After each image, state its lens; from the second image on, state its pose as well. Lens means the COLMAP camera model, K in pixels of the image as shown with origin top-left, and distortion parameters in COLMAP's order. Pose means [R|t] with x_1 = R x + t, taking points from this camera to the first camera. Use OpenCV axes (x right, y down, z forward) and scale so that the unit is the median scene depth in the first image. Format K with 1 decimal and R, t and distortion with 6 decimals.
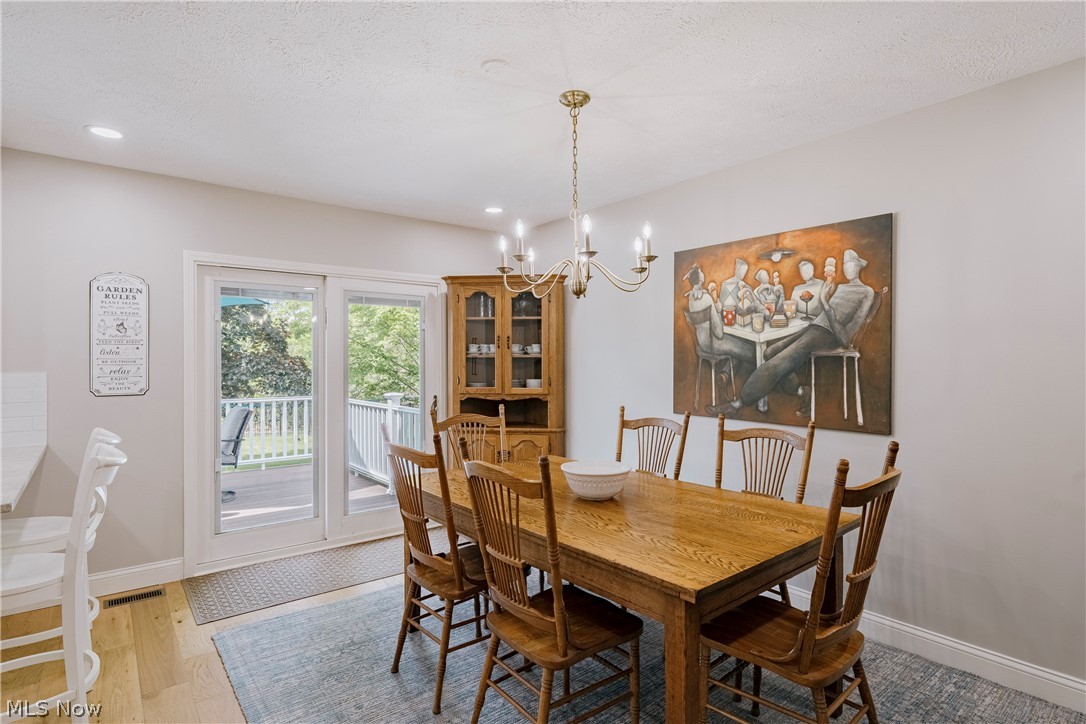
lens RADIAL K [[561.8, 0, 542.4], [0, 561.8, 360.7], [0, 0, 1]] dist [-0.000037, 0.000012]
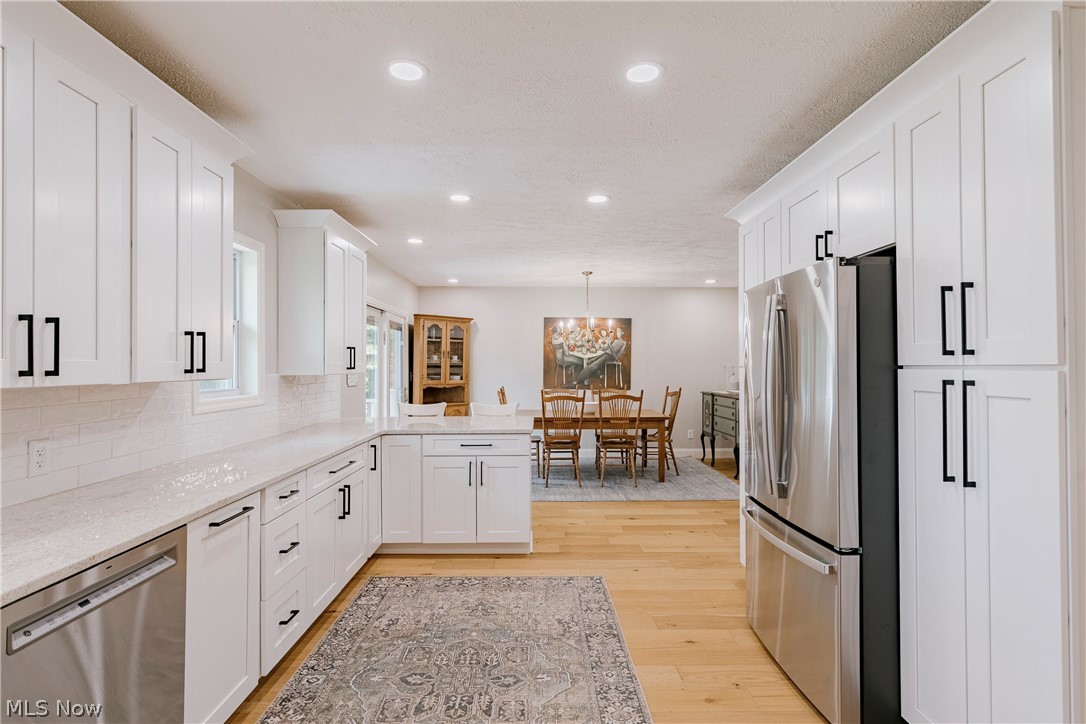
lens RADIAL K [[527.8, 0, 545.0], [0, 527.8, 366.4], [0, 0, 1]] dist [-0.006575, 0.000916]
pose [[0.613873, 0.003158, 0.789398, -1.618405], [-0.002530, 0.999995, -0.002033, 0.009517], [-0.789401, -0.000749, 0.613878, -0.341820]]
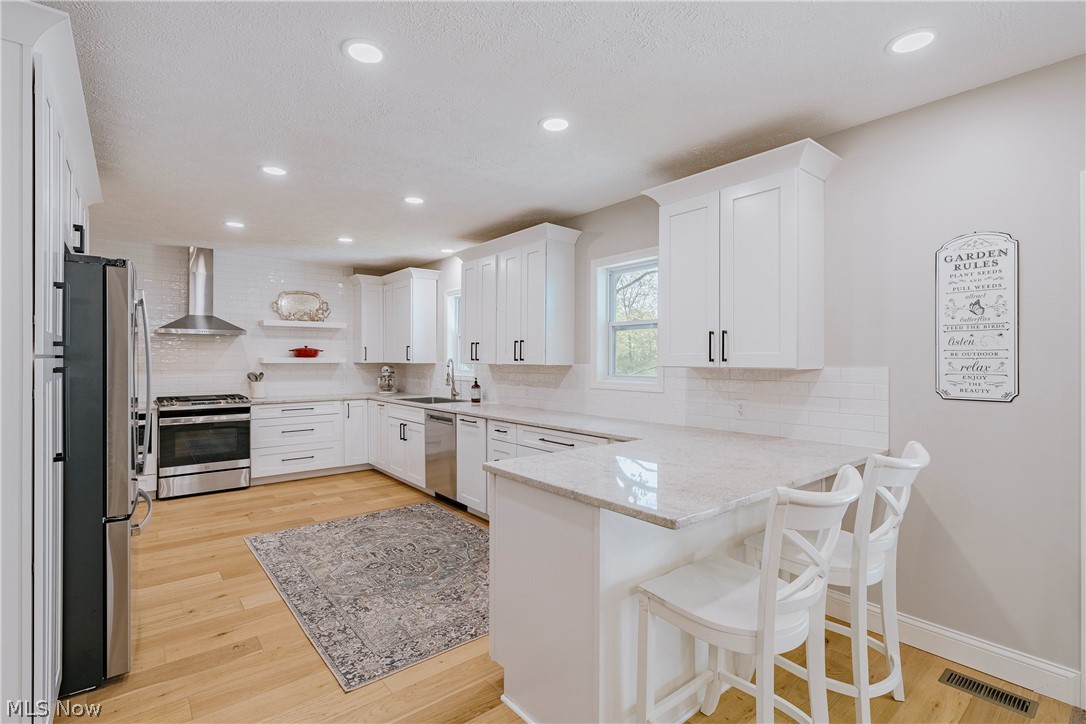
lens RADIAL K [[498.5, 0, 543.5], [0, 498.5, 357.6], [0, 0, 1]] dist [-0.009054, 0.001180]
pose [[0.017546, 0.000410, -0.999846, -0.118113], [-0.002971, 0.999996, 0.000358, 0.007863], [0.999842, 0.002964, 0.017547, 0.433354]]
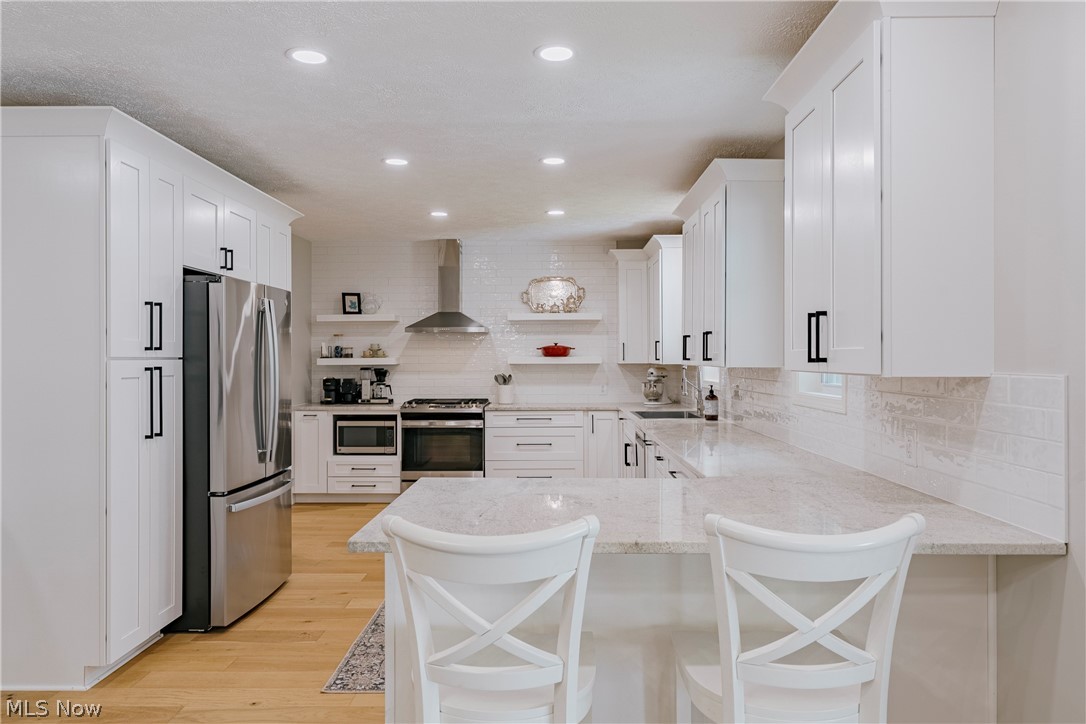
lens RADIAL K [[748.6, 0, 563.4], [0, 748.6, 351.4], [0, 0, 1]] dist [-0.011917, -0.004304]
pose [[-0.620948, -0.002313, -0.783848, -0.195952], [0.003639, 0.999976, -0.005834, 0.007064], [0.783843, -0.006474, -0.620925, 1.006943]]
